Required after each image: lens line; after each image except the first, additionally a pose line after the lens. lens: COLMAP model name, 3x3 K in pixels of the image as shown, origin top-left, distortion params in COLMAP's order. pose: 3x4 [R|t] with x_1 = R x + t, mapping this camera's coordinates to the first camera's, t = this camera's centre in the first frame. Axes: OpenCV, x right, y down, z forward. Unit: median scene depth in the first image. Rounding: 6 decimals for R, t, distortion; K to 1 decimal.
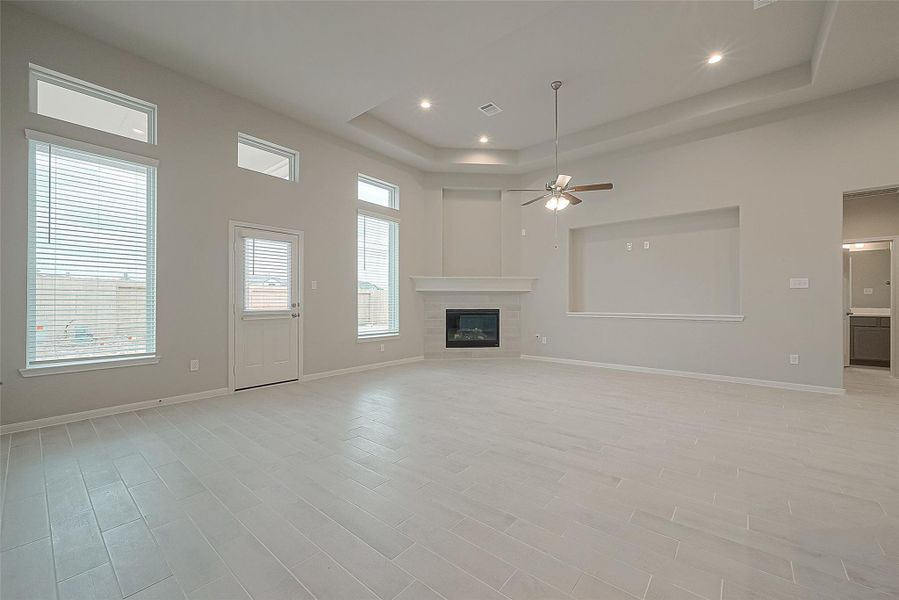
lens RADIAL K [[356.9, 0, 449.8], [0, 356.9, 300.9], [0, 0, 1]] dist [-0.000379, -0.000428]
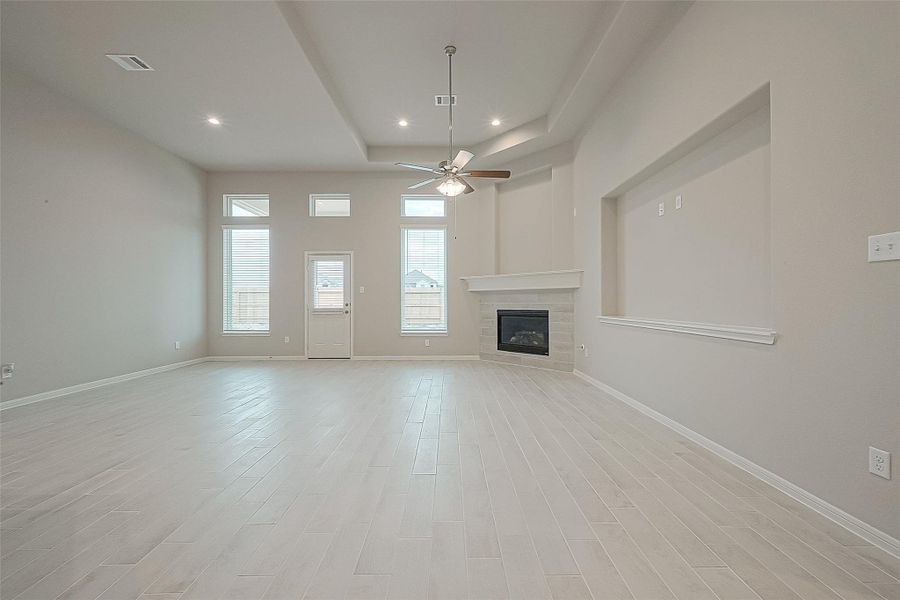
lens RADIAL K [[357.3, 0, 450.3], [0, 357.3, 300.9], [0, 0, 1]] dist [-0.000379, -0.000428]
pose [[0.642119, -0.004231, -0.766593, 0.688726], [0.005994, 0.999982, -0.000498, 0.000252], [0.766581, -0.004276, 0.642133, 0.317485]]
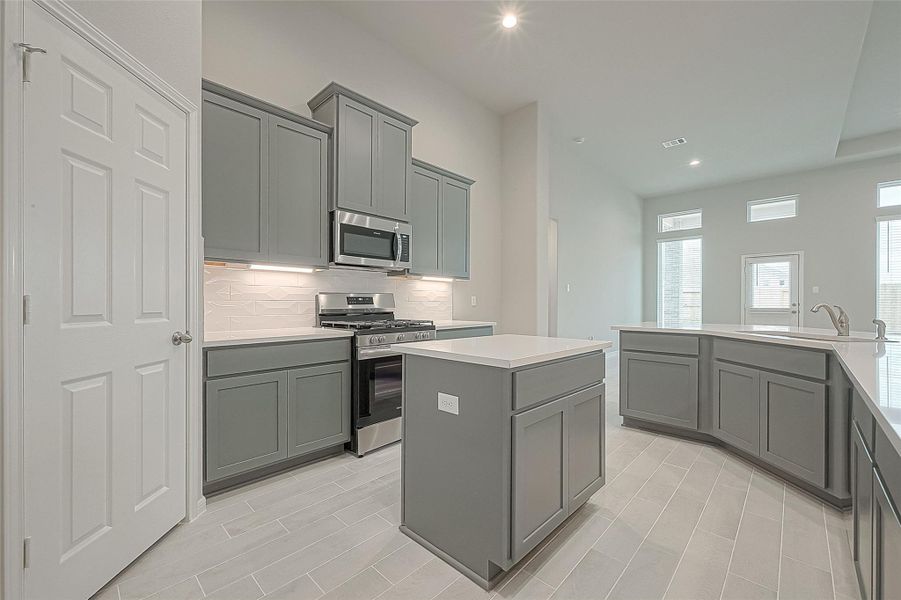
lens RADIAL K [[357.7, 0, 450.8], [0, 357.7, 300.9], [0, 0, 1]] dist [-0.000379, -0.000428]
pose [[-0.073722, 0.000574, -0.997279, 0.824293], [-0.000716, 1.000000, 0.000628, -0.002372], [0.997279, 0.000761, -0.073722, -0.191422]]
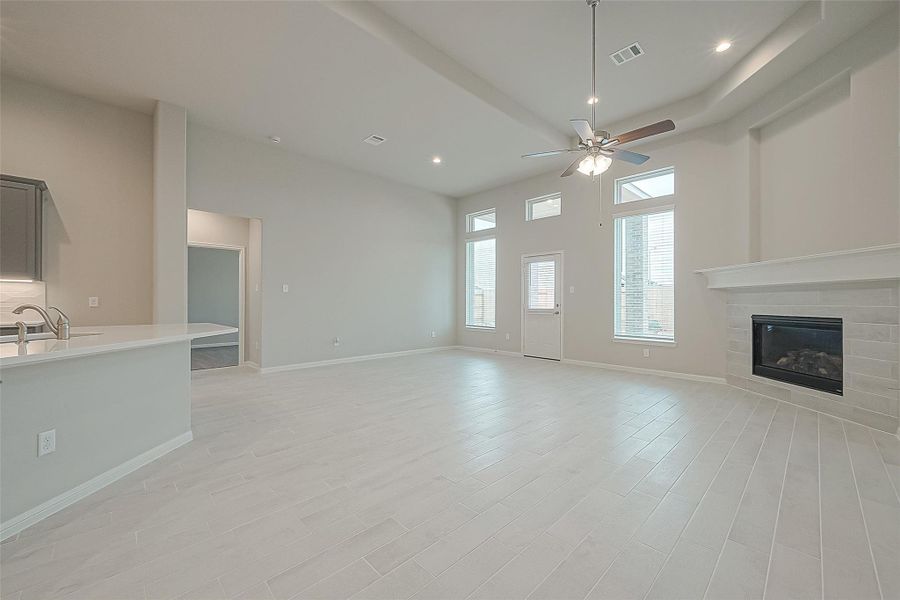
lens RADIAL K [[357.3, 0, 450.3], [0, 357.3, 300.9], [0, 0, 1]] dist [-0.000379, -0.000428]
pose [[-0.104851, -0.005016, -0.994475, 0.745921], [0.001202, 0.999986, -0.005170, 0.001206], [0.994487, -0.001738, -0.104843, 0.565253]]
